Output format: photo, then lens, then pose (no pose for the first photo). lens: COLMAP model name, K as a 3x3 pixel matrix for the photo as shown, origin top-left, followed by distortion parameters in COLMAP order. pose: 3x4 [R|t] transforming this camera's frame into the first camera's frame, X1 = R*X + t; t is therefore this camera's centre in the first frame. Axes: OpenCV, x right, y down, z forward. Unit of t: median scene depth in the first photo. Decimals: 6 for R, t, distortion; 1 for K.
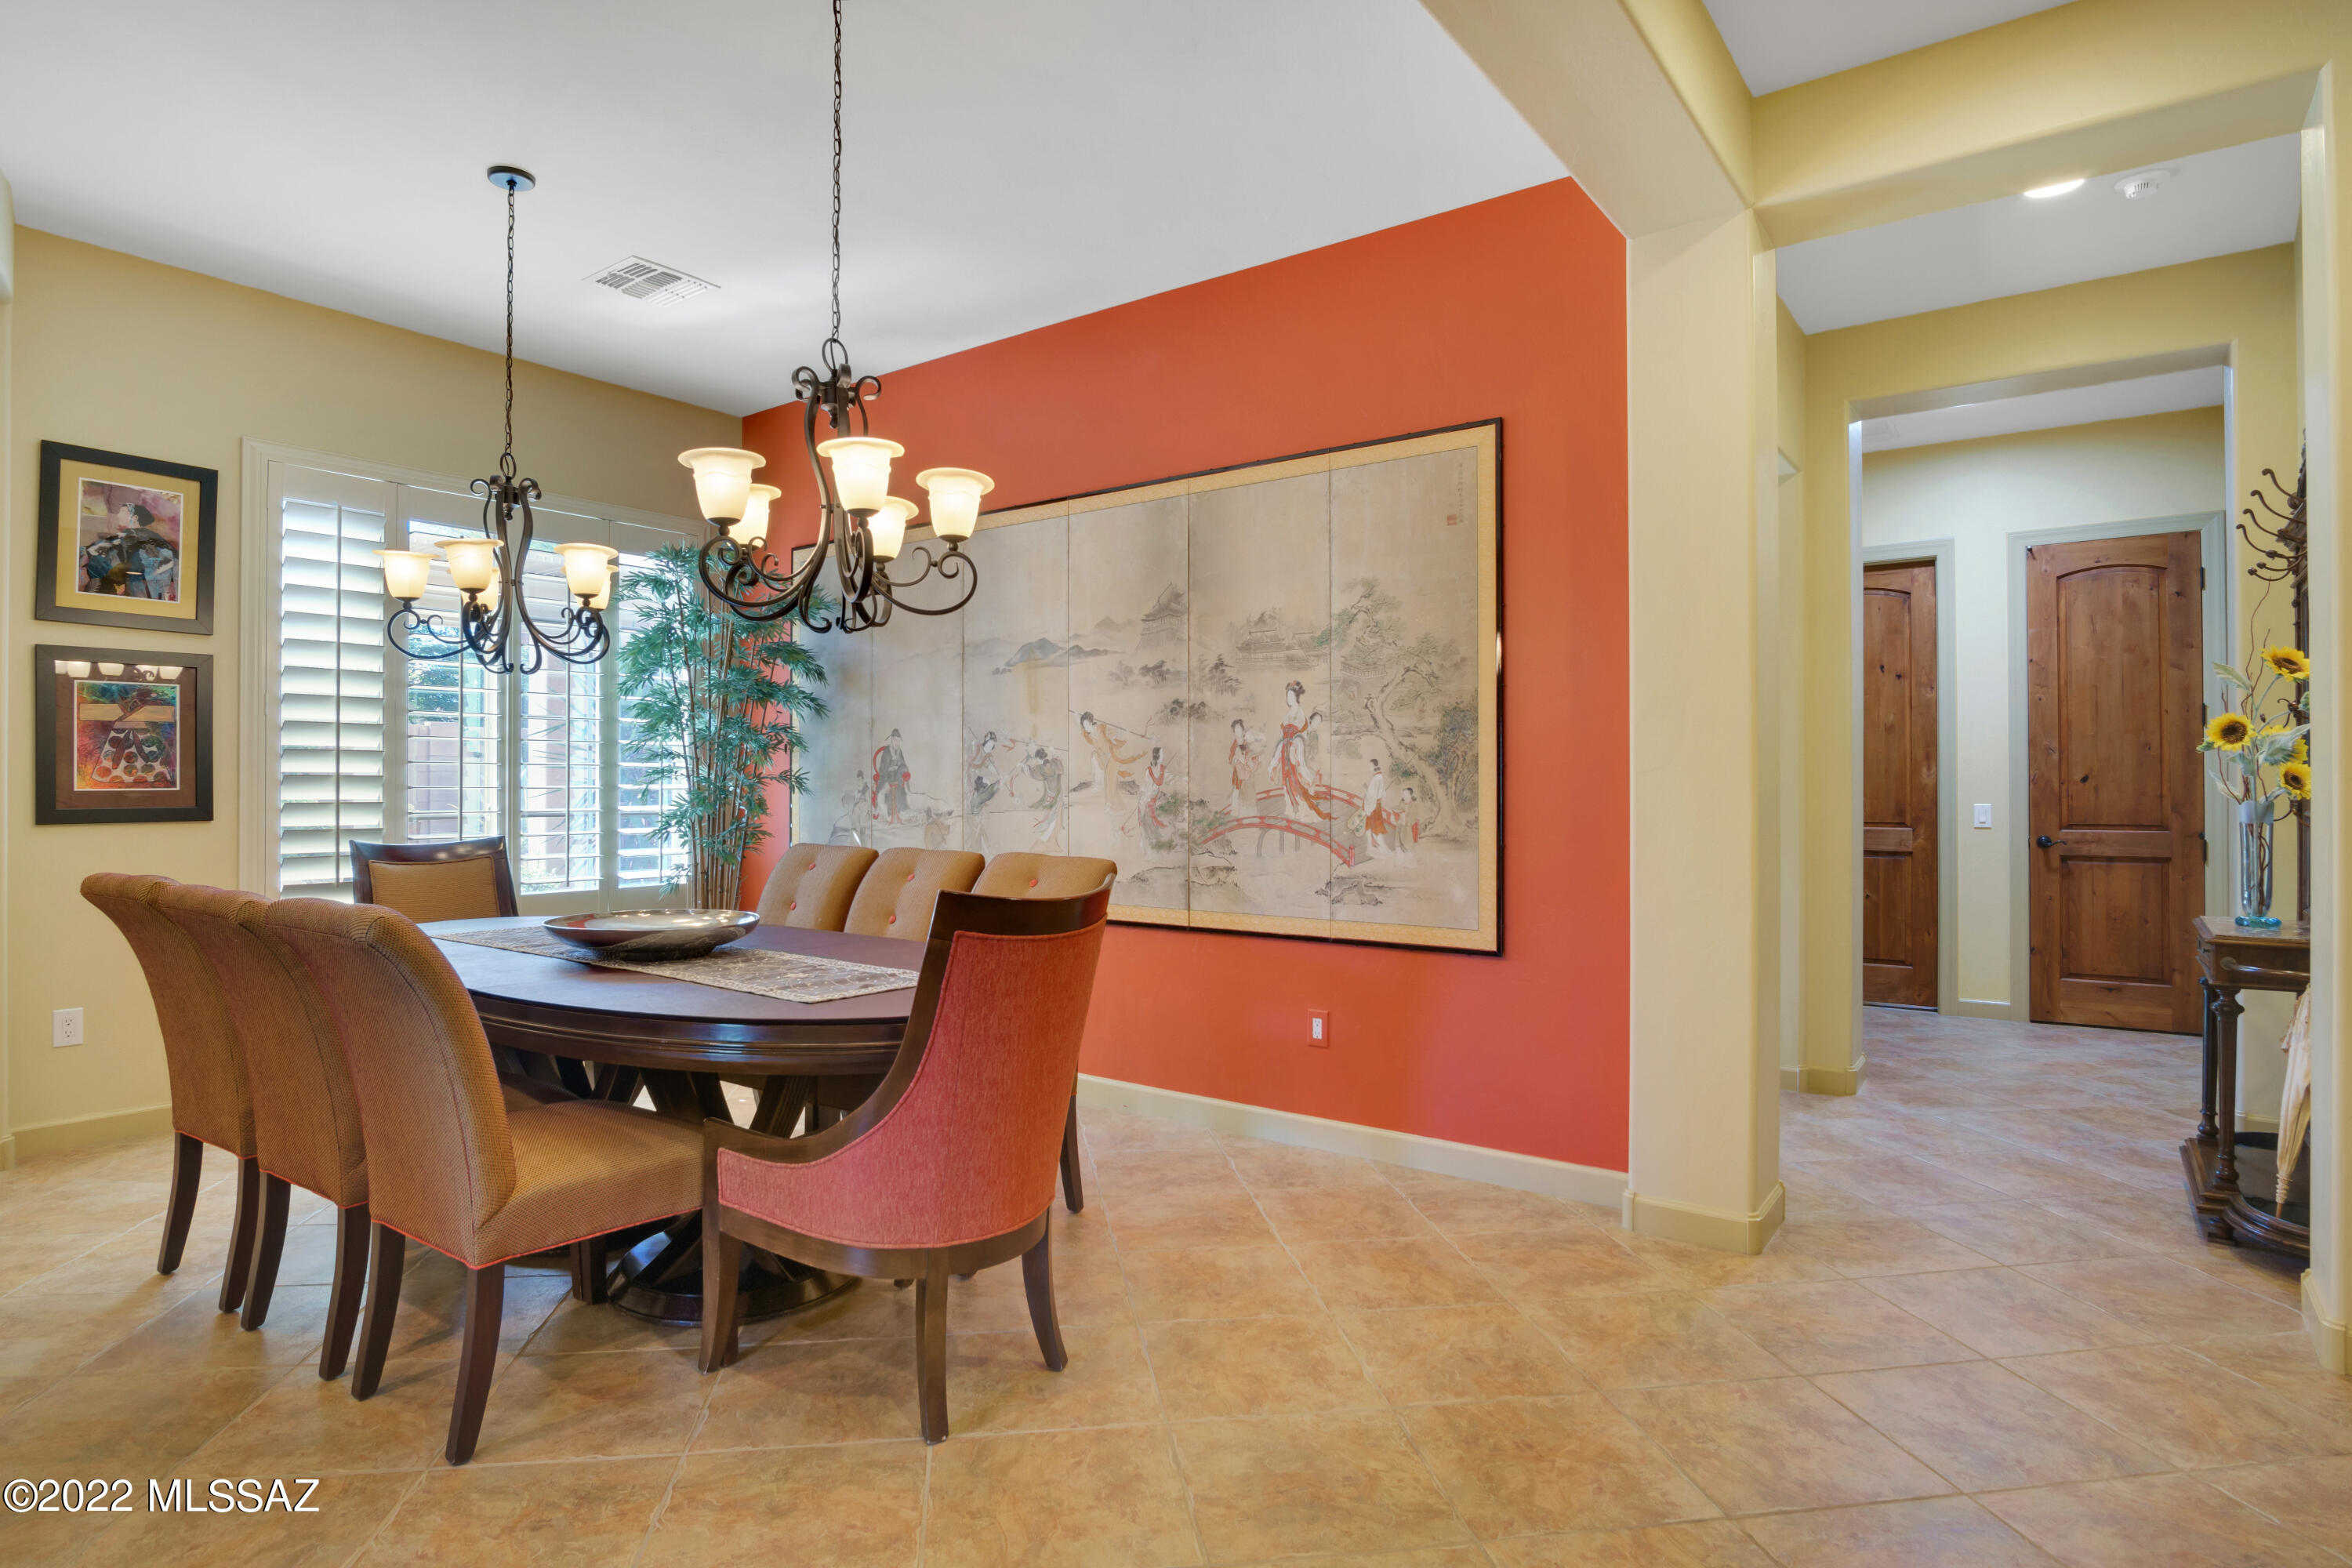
lens RADIAL K [[1266.2, 0, 1149.4], [0, 1266.2, 774.9], [0, 0, 1]] dist [-0.040377, 0.013547]
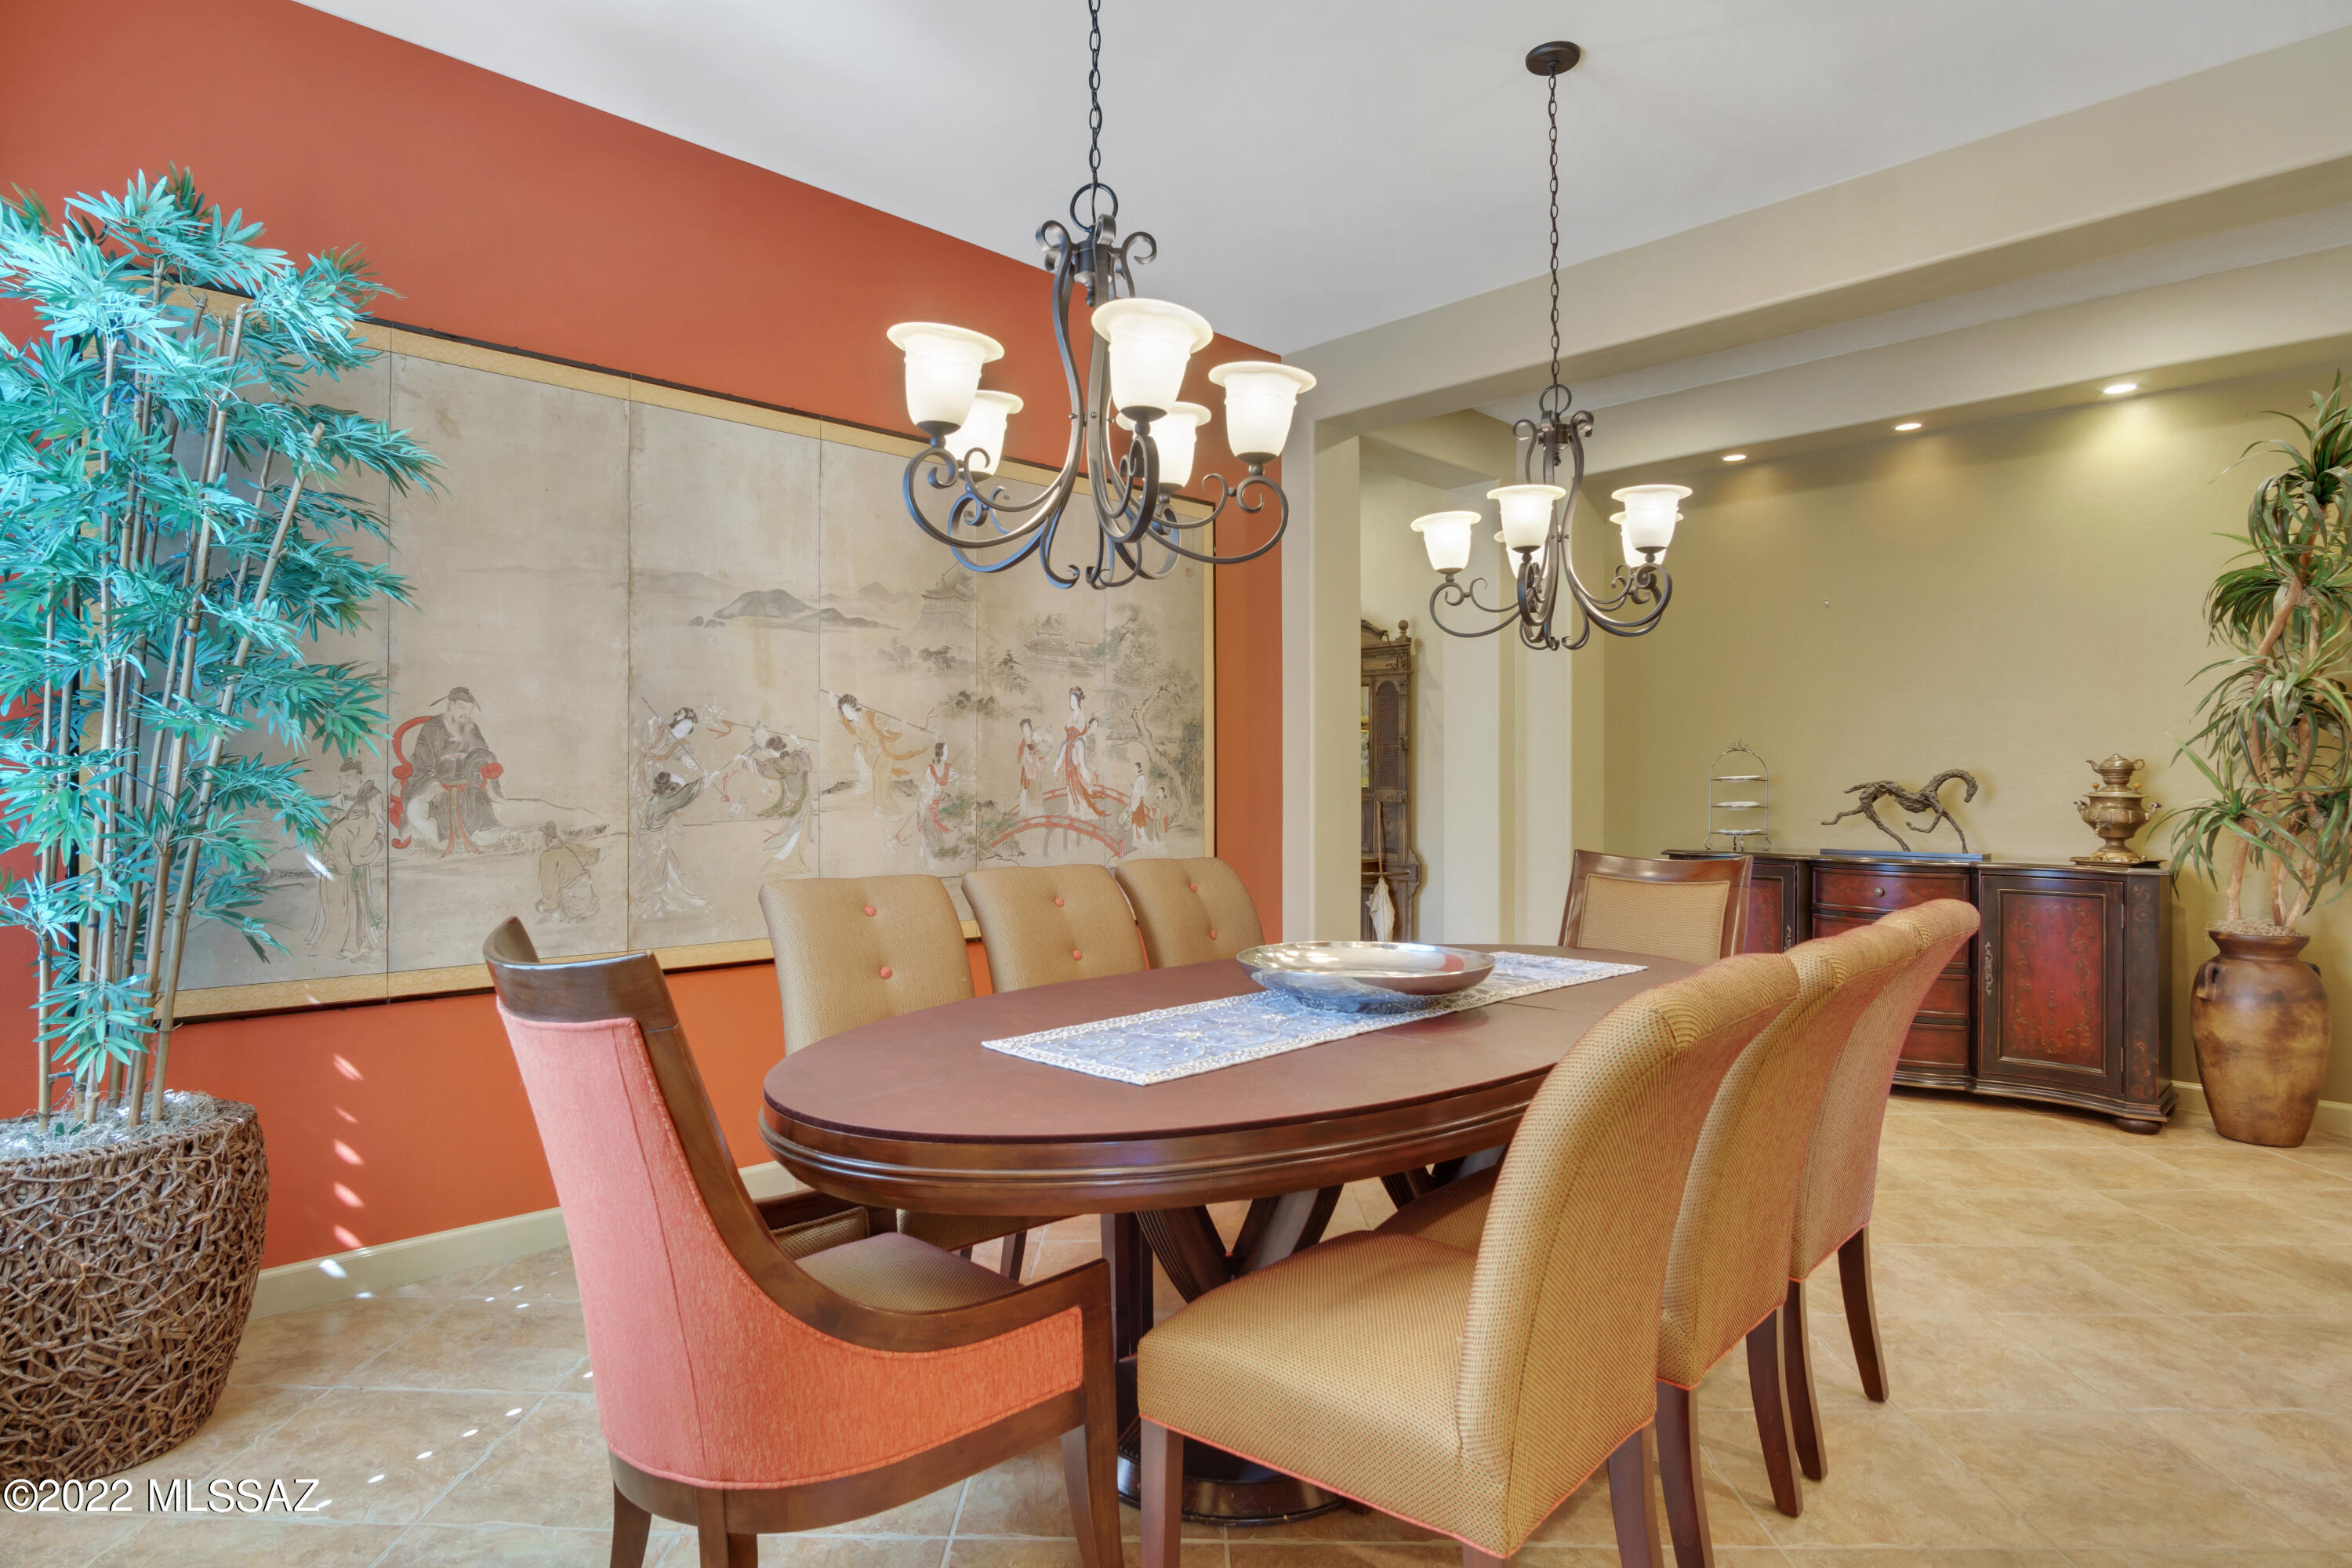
lens RADIAL K [[1266.2, 0, 1149.4], [0, 1266.2, 774.9], [0, 0, 1]] dist [-0.040377, 0.013547]
pose [[0.145579, 0.001578, 0.989345, -0.877993], [-0.013578, 0.999908, 0.000403, -0.001571], [-0.989254, -0.013492, 0.145587, 0.747747]]
